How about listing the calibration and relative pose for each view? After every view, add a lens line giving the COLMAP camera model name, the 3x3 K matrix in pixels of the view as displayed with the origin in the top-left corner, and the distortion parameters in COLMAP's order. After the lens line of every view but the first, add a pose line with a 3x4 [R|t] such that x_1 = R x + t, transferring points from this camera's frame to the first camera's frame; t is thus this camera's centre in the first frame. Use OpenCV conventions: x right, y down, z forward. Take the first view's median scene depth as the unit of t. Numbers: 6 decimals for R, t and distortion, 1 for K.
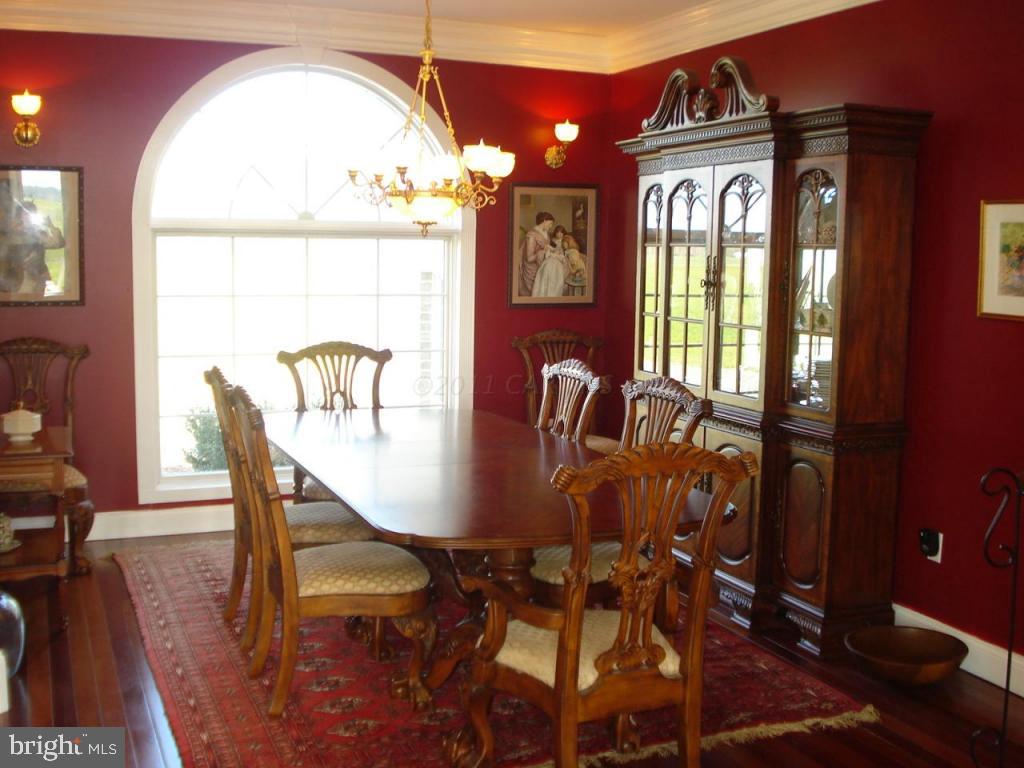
lens RADIAL K [[1155.2, 0, 514.7], [0, 1155.2, 385.5], [0, 0, 1]] dist [-0.097103, 0.000000]
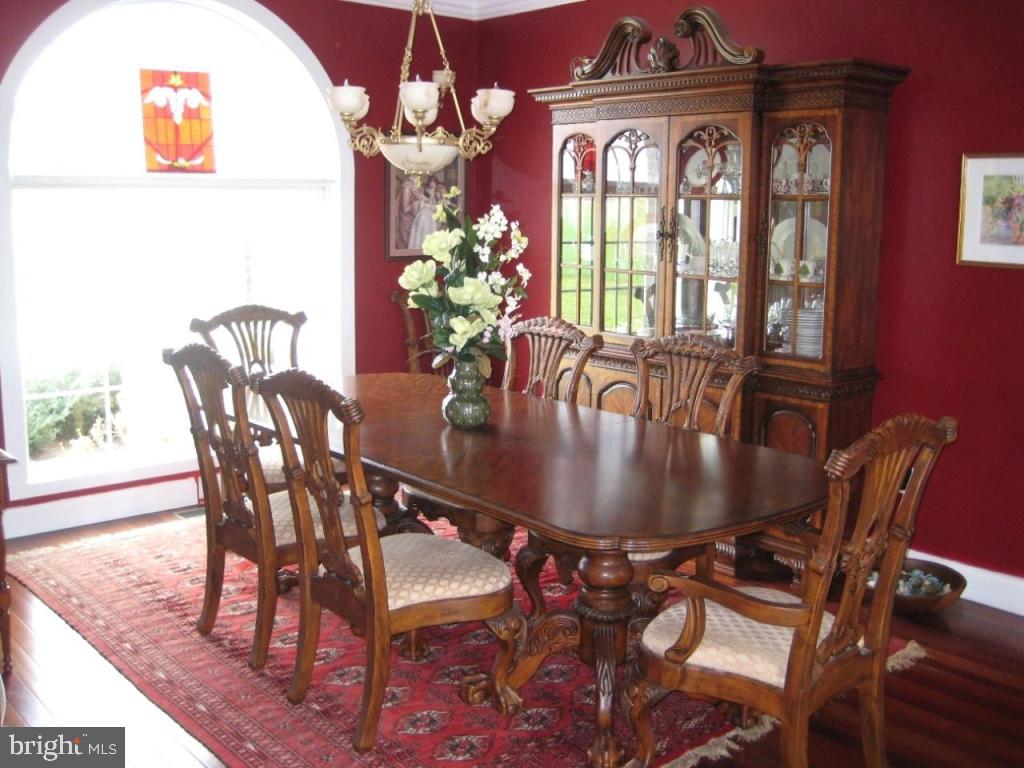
lens RADIAL K [[1076.6, 0, 511.1], [0, 1076.6, 364.6], [0, 0, 1]] dist [-0.091035, 0.000000]
pose [[0.952263, -0.055365, 0.300216, -0.242399], [0.042611, 0.997896, 0.048871, -0.027626], [-0.302290, -0.033746, 0.952618, 0.149910]]
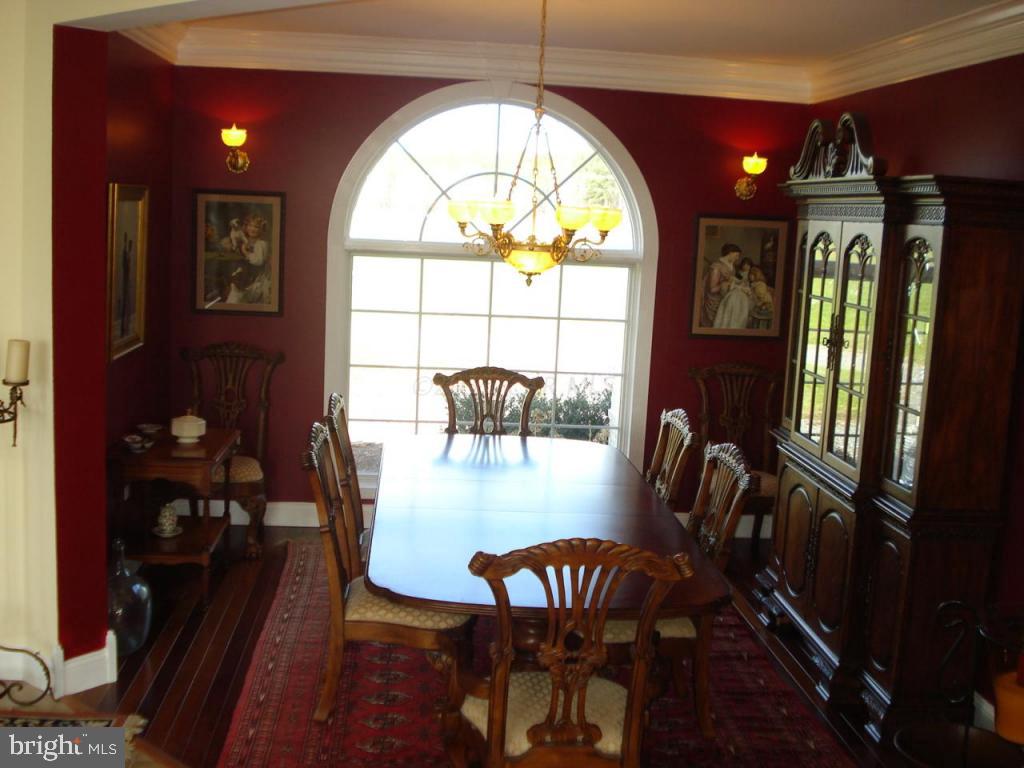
lens RADIAL K [[1155.2, 0, 513.4], [0, 1155.2, 380.6], [0, 0, 1]] dist [-0.097103, 0.000000]
pose [[0.951745, 0.075313, -0.297505, 0.203345], [-0.069601, 0.997131, 0.029763, -0.066143], [0.298893, -0.007620, 0.954256, -0.005267]]
